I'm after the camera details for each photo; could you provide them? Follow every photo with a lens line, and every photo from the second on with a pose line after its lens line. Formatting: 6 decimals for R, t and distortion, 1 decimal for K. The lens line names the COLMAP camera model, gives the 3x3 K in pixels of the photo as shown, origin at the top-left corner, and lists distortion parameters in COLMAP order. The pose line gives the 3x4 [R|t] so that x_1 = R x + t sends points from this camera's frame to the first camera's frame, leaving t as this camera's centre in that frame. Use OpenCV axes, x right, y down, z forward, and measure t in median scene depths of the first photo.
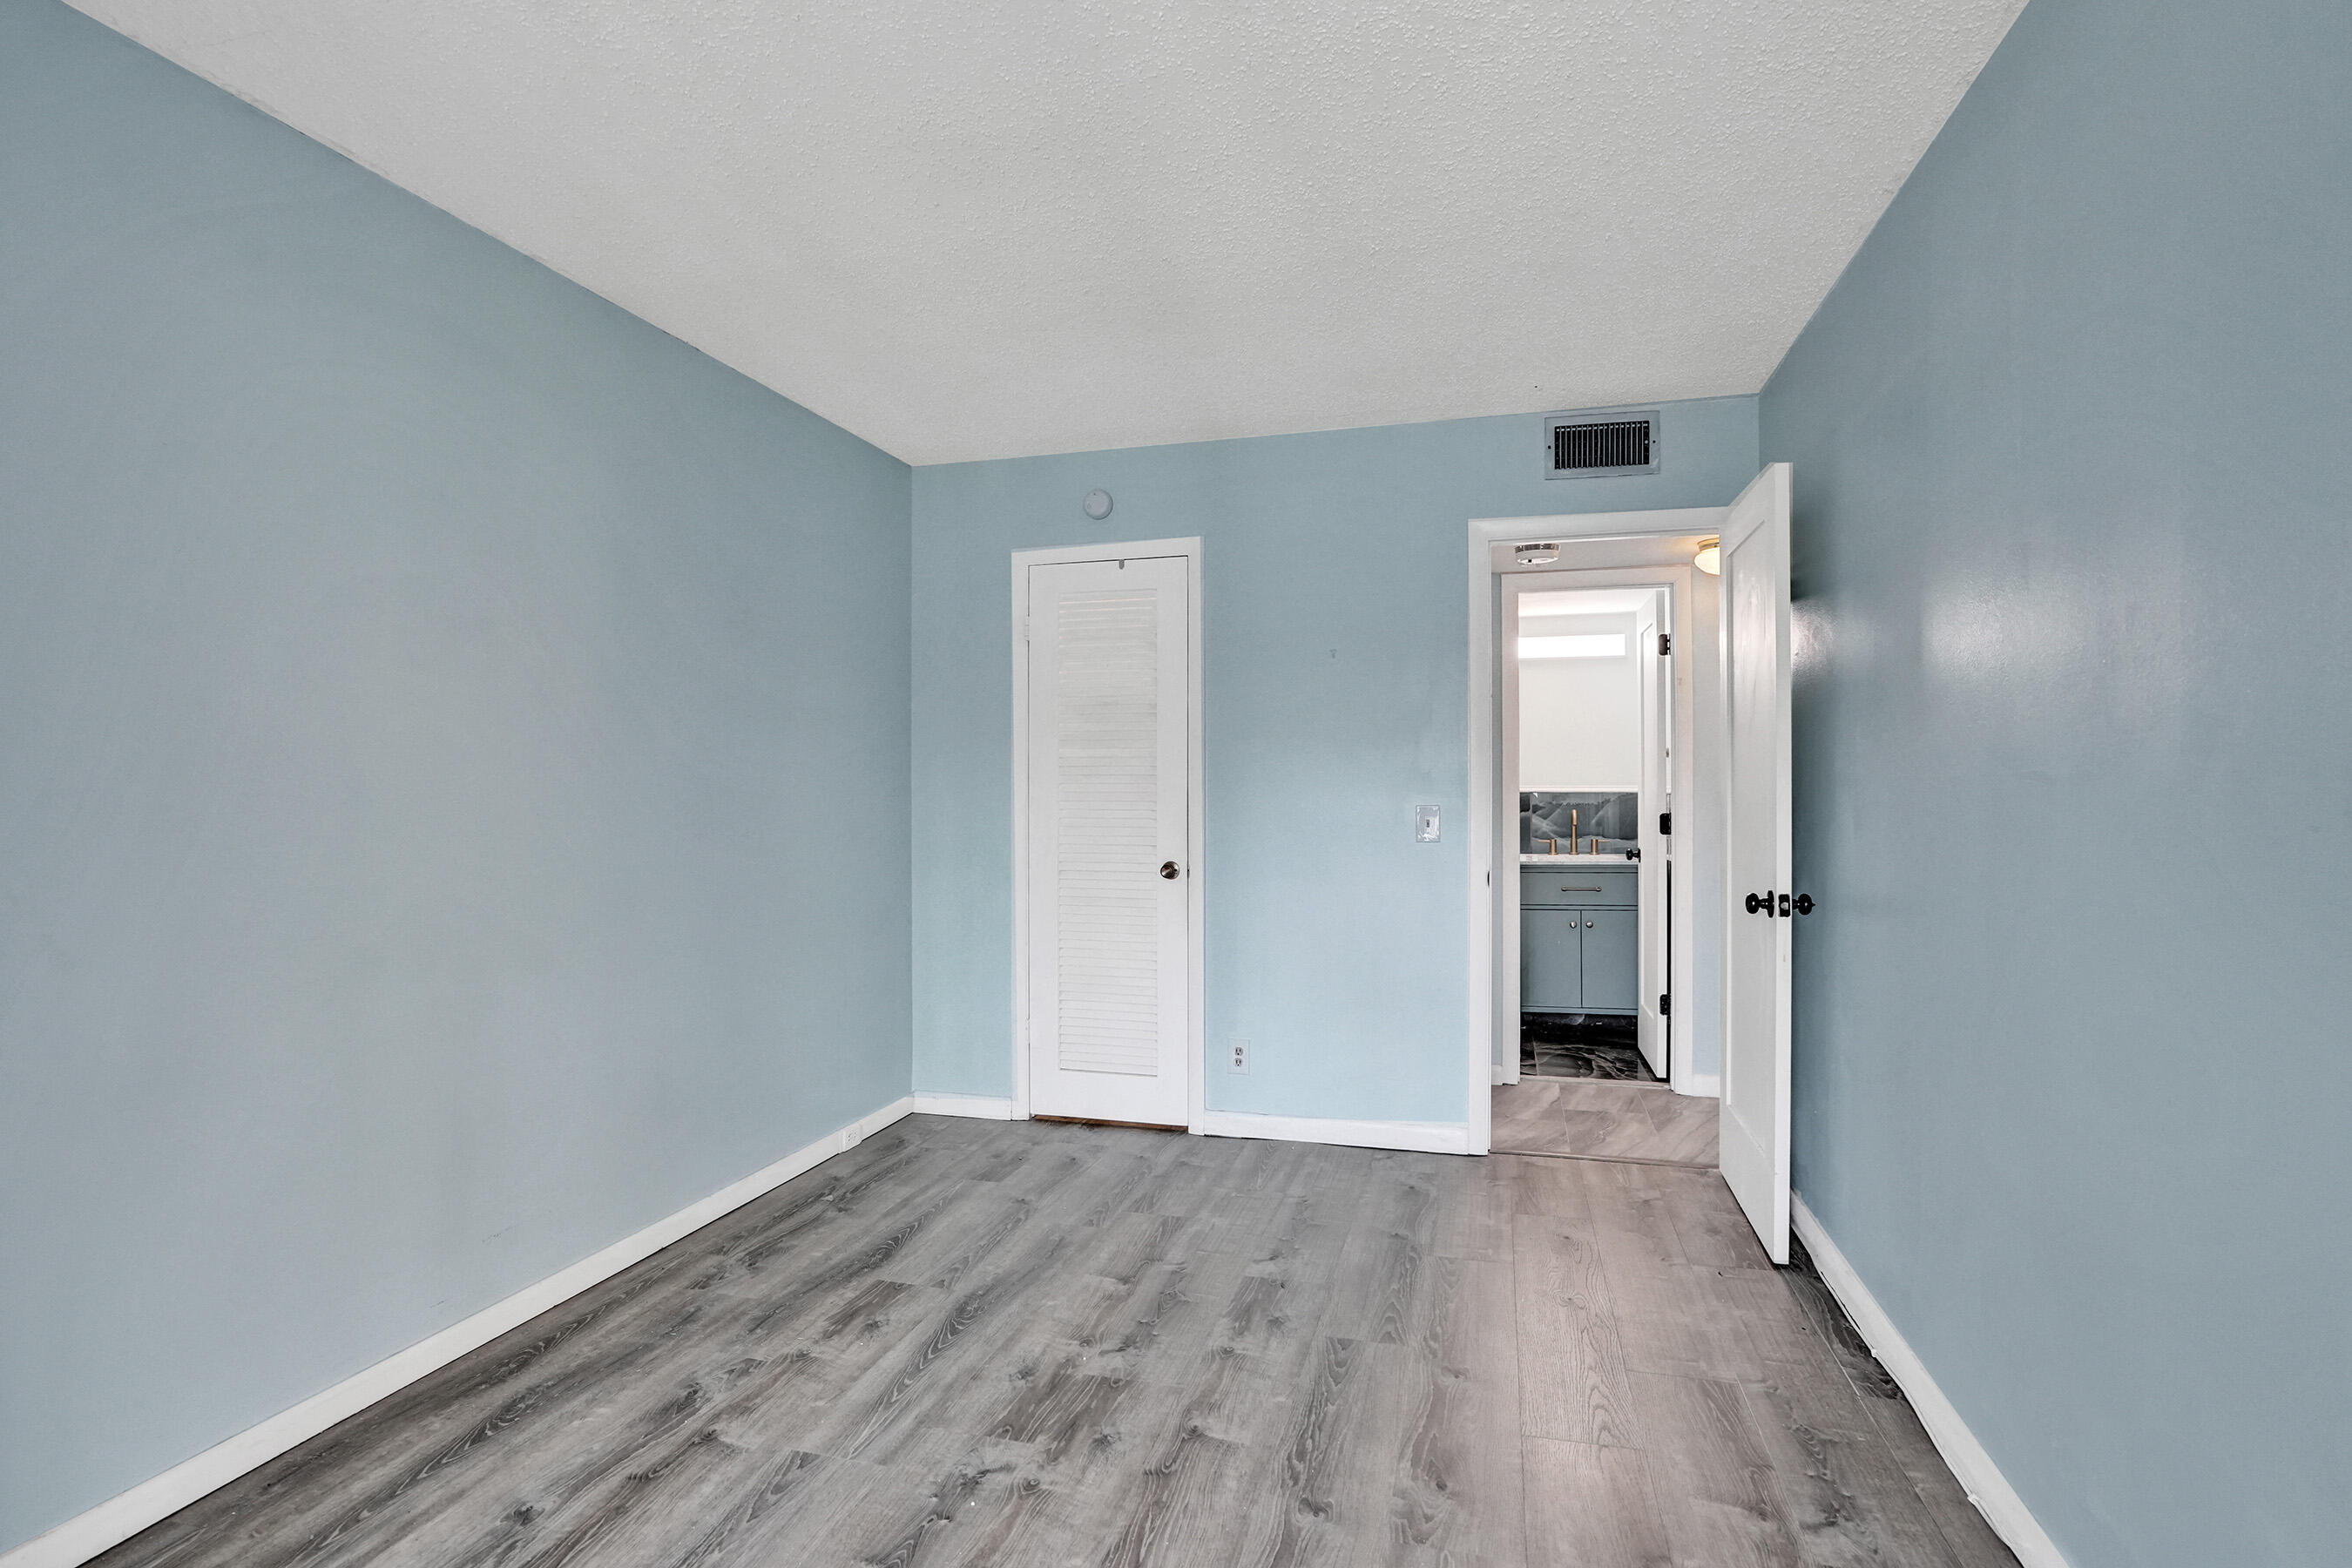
lens RADIAL K [[1122.7, 0, 1143.7], [0, 1122.7, 787.6], [0, 0, 1]] dist [-0.055450, 0.022846]
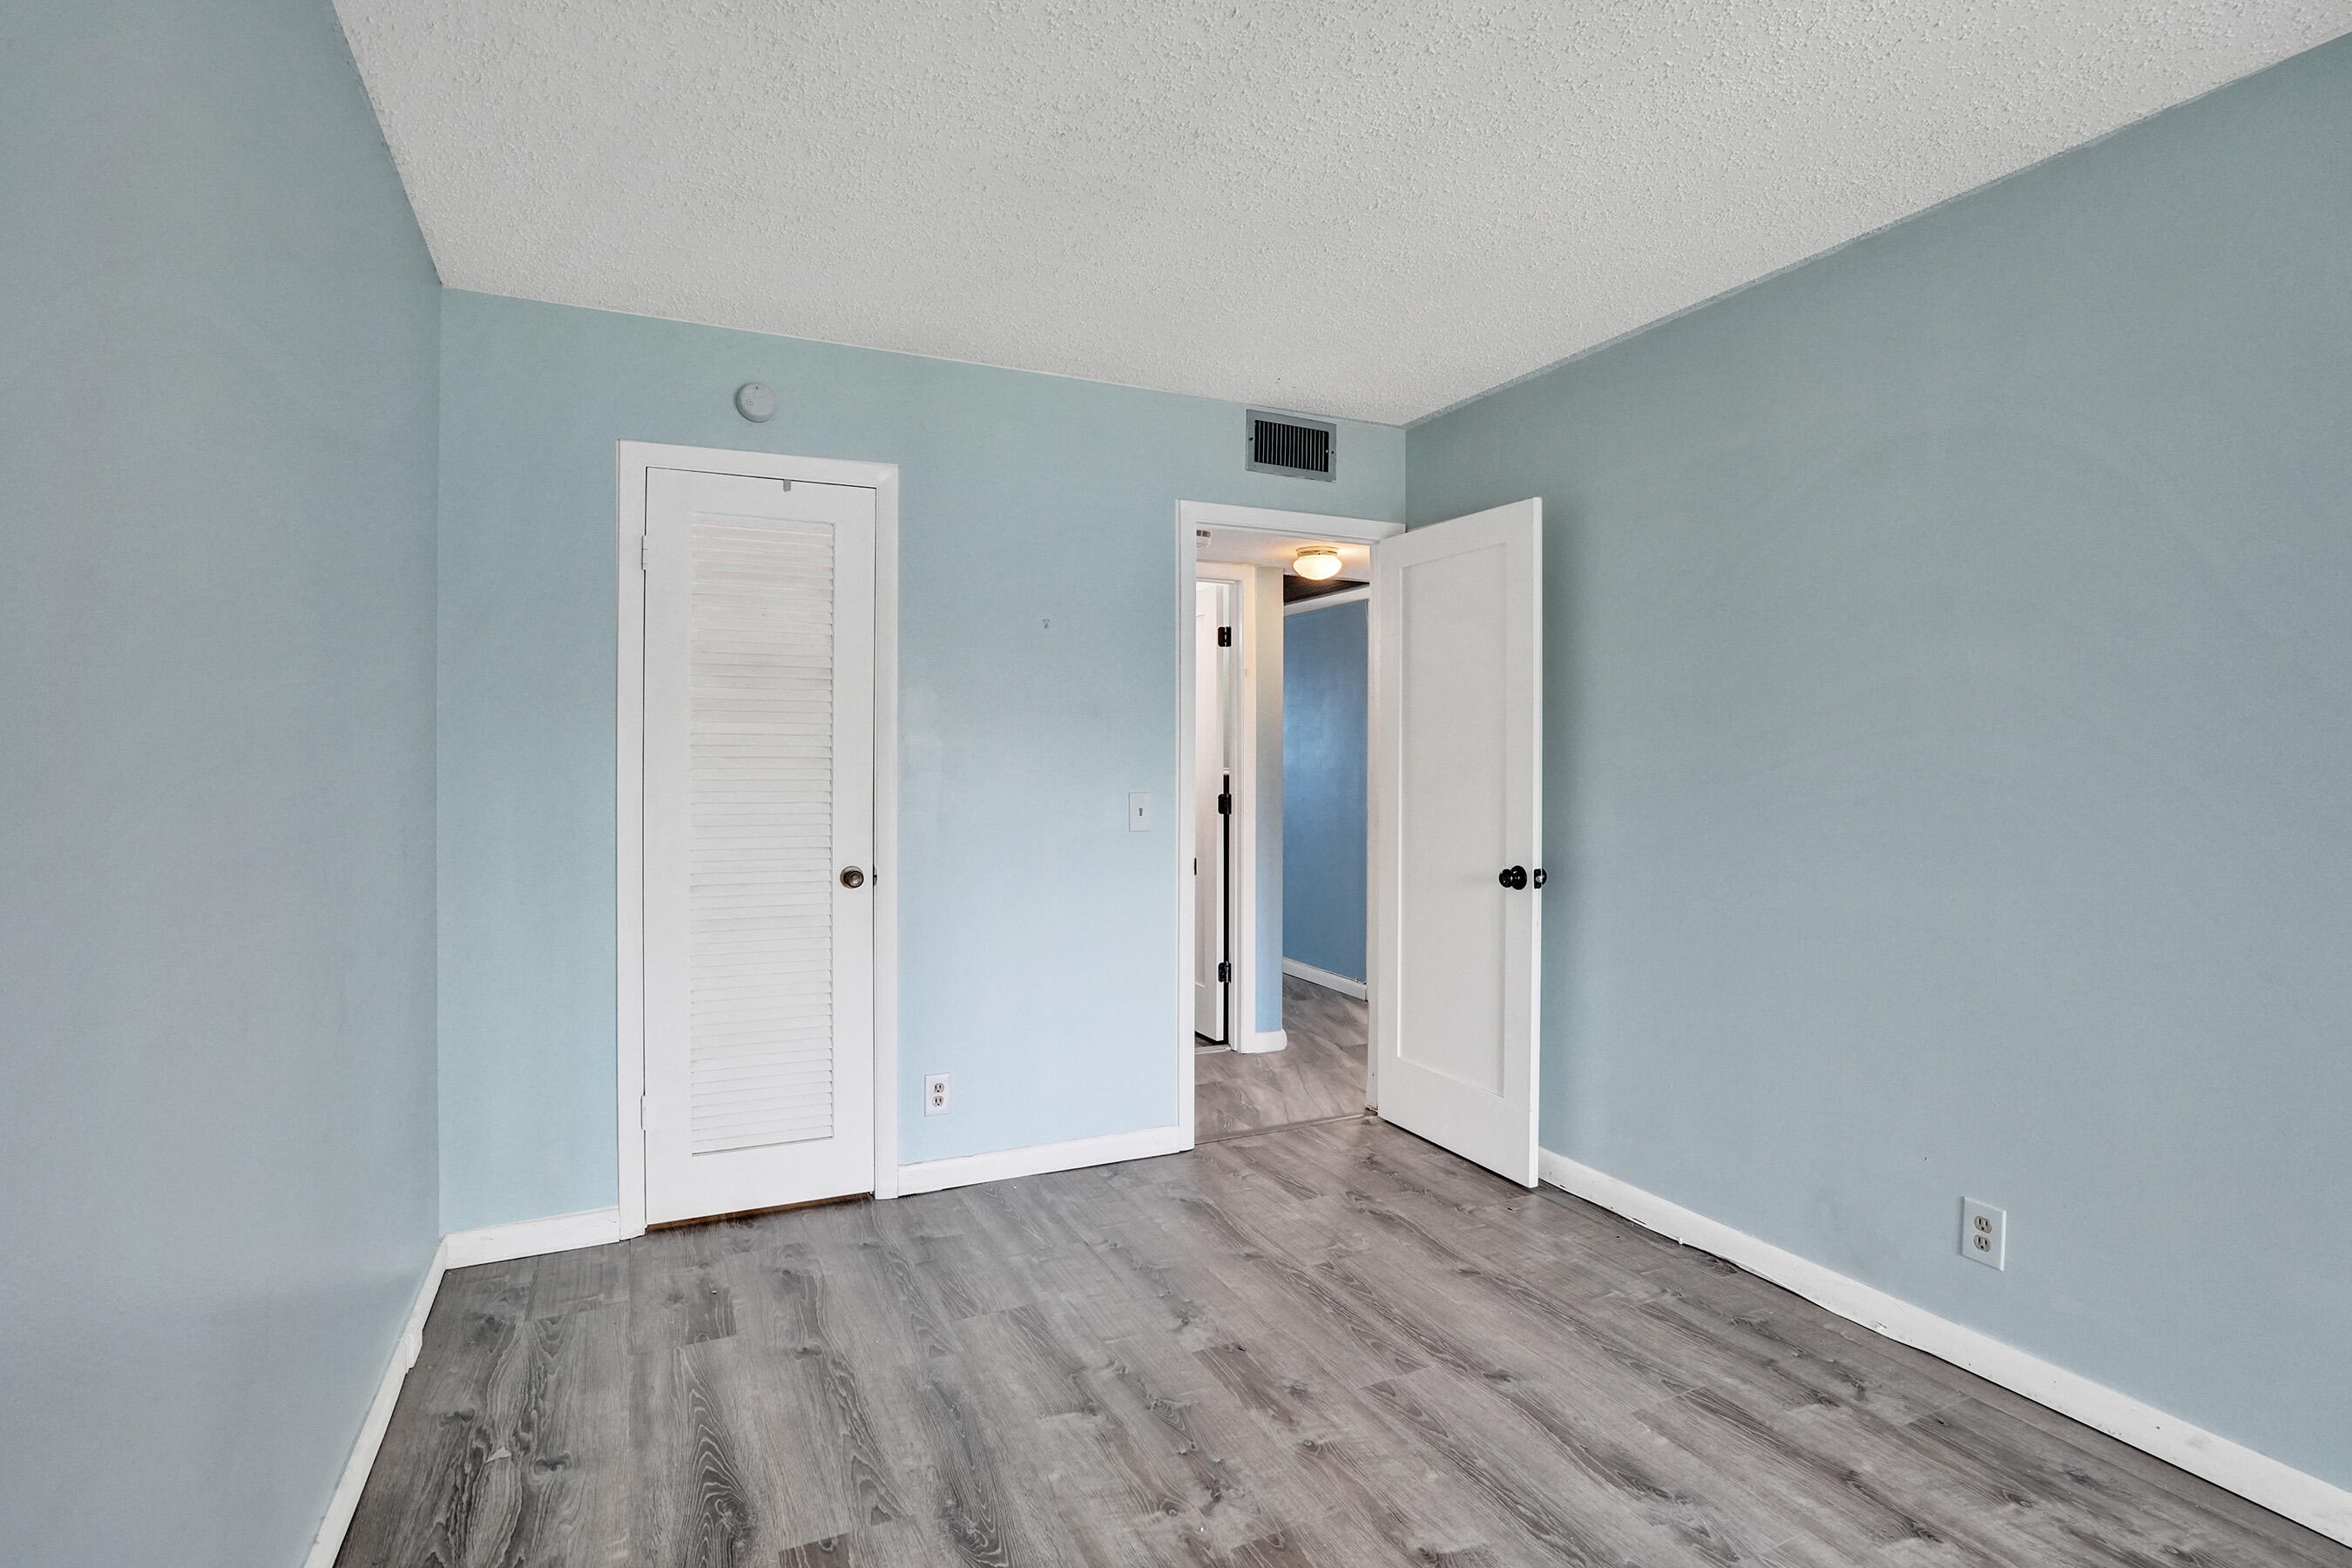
lens RADIAL K [[1122.7, 0, 1131.3], [0, 1122.7, 758.3], [0, 0, 1]] dist [-0.055450, 0.022846]
pose [[0.756580, 0.004343, 0.653887, -0.491391], [-0.005143, 0.999987, -0.000691, -0.016165], [-0.653881, -0.002840, 0.756592, 0.379409]]
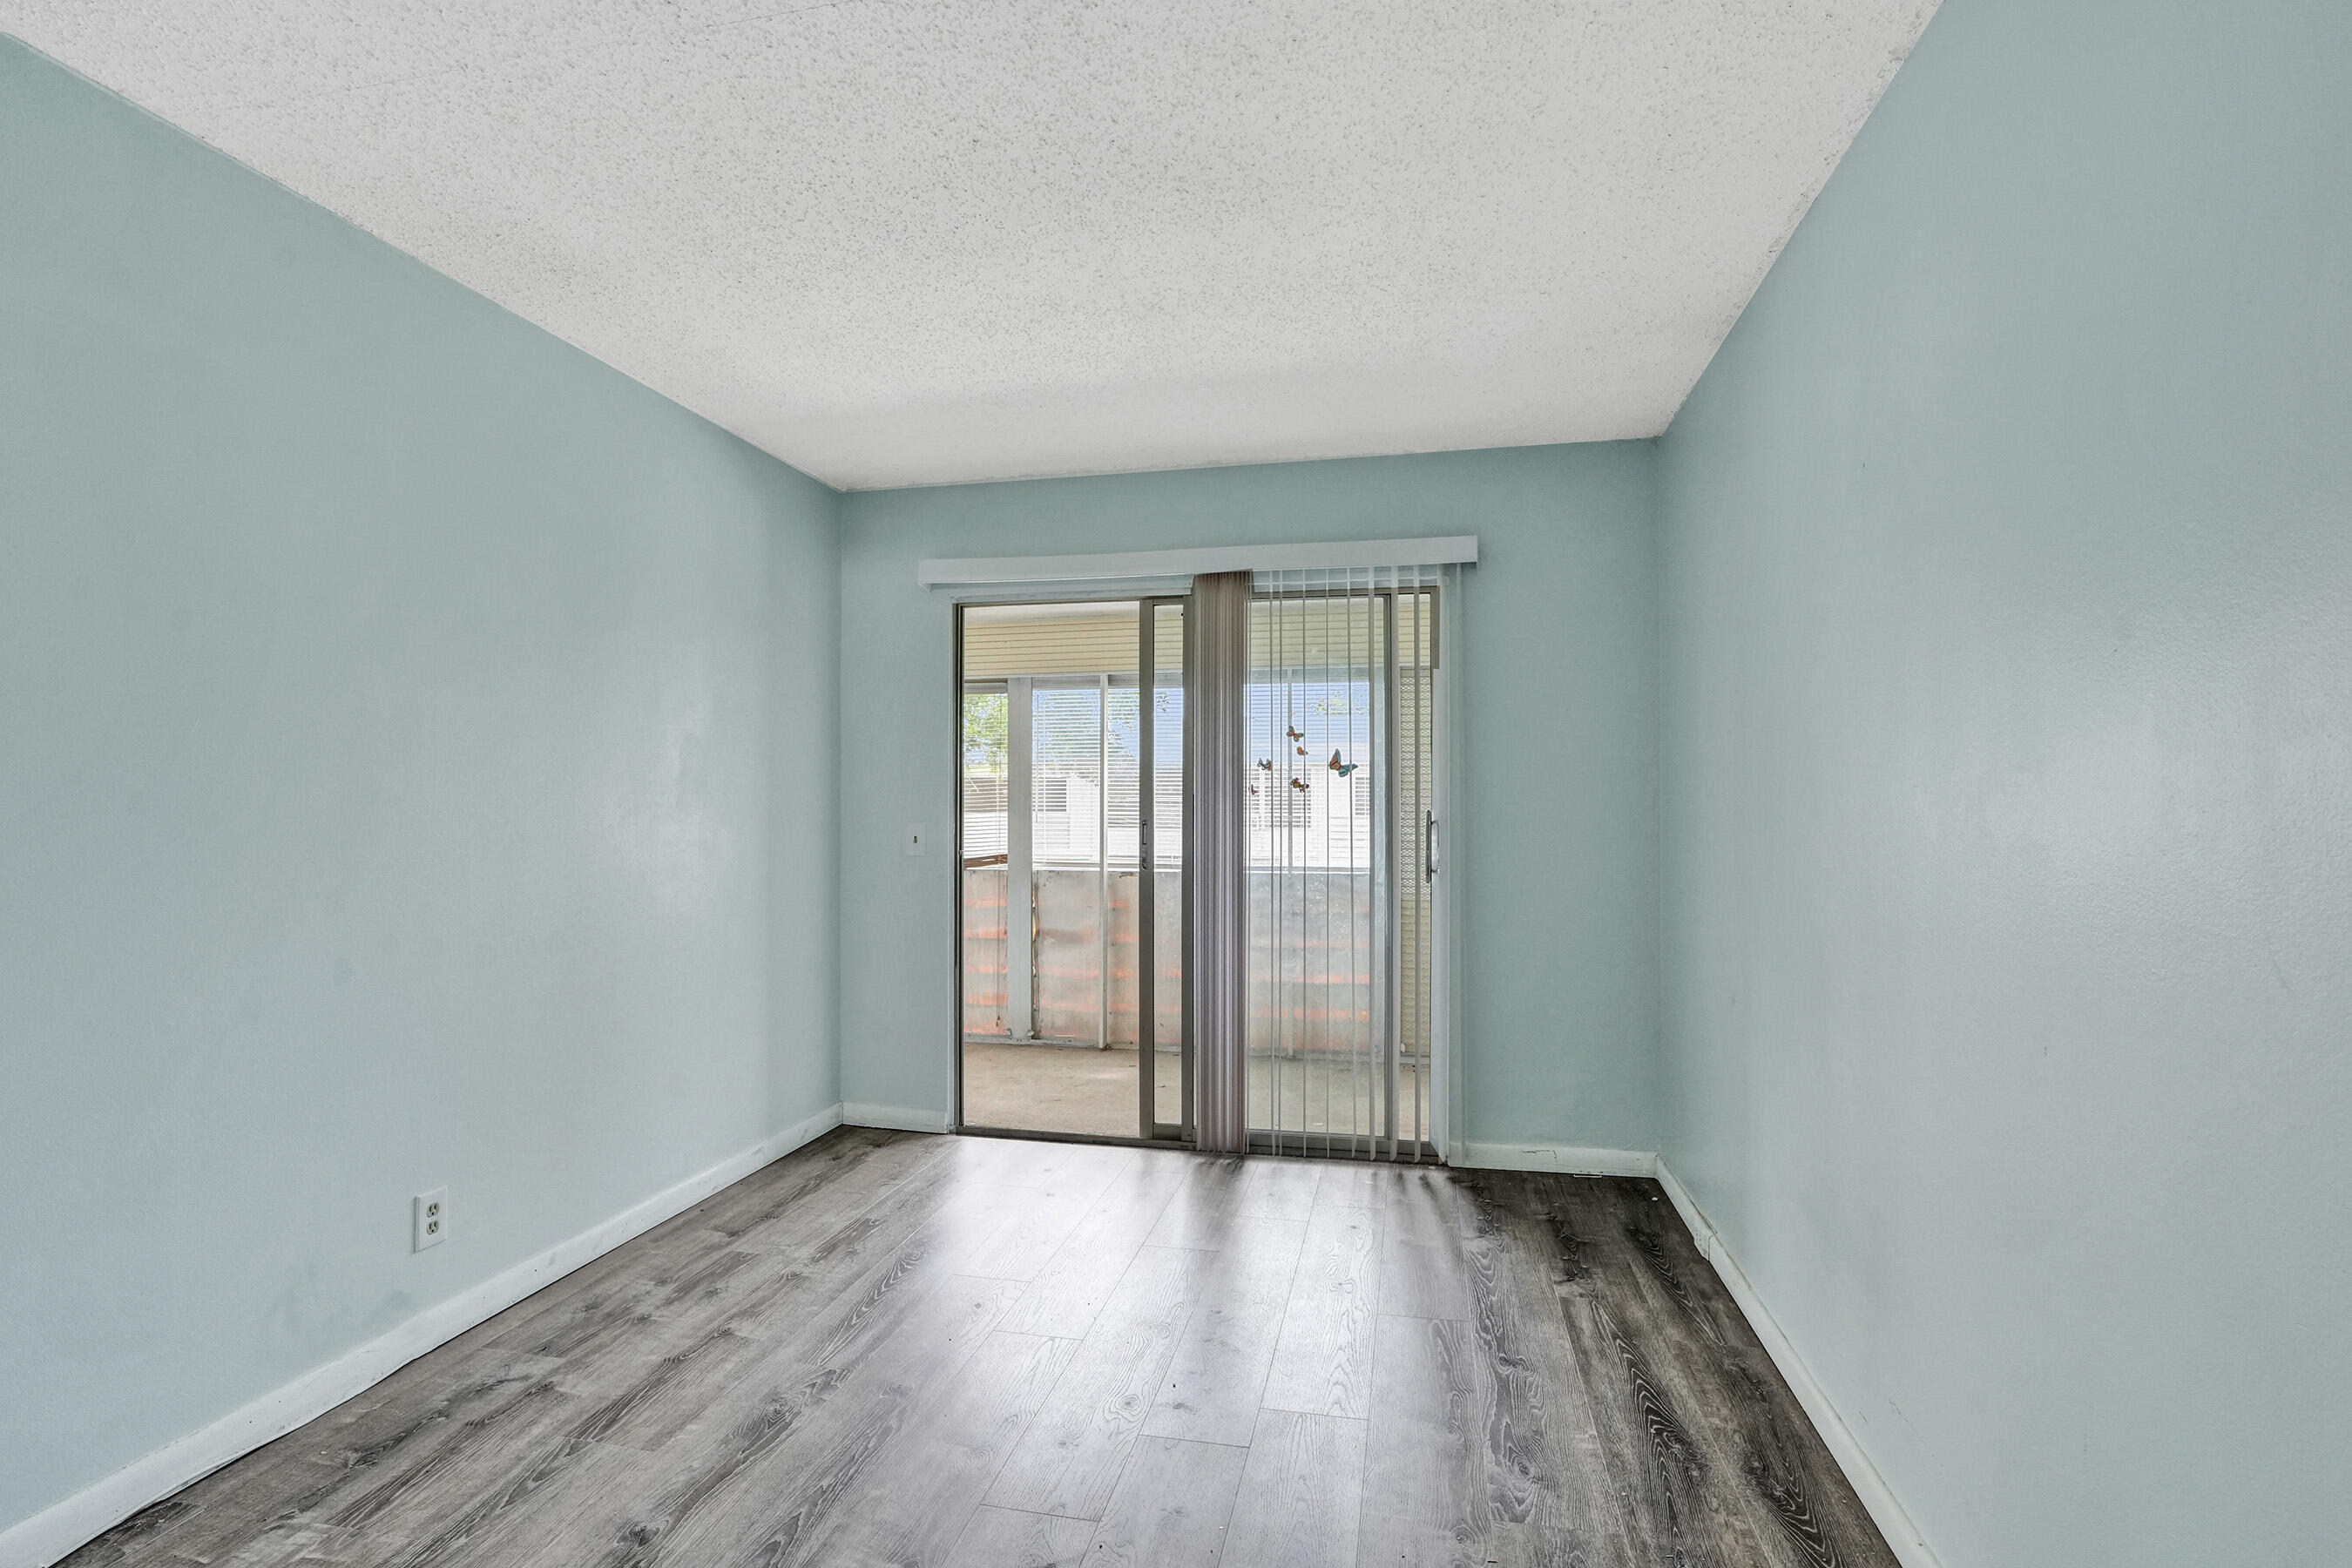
lens RADIAL K [[1122.7, 0, 1205.4], [0, 1122.7, 796.0], [0, 0, 1]] dist [-0.055450, 0.022846]
pose [[-0.994168, 0.000398, -0.107845, -0.035964], [0.001302, 0.999965, -0.008314, -0.003790], [0.107837, -0.008405, -0.994133, 1.478798]]
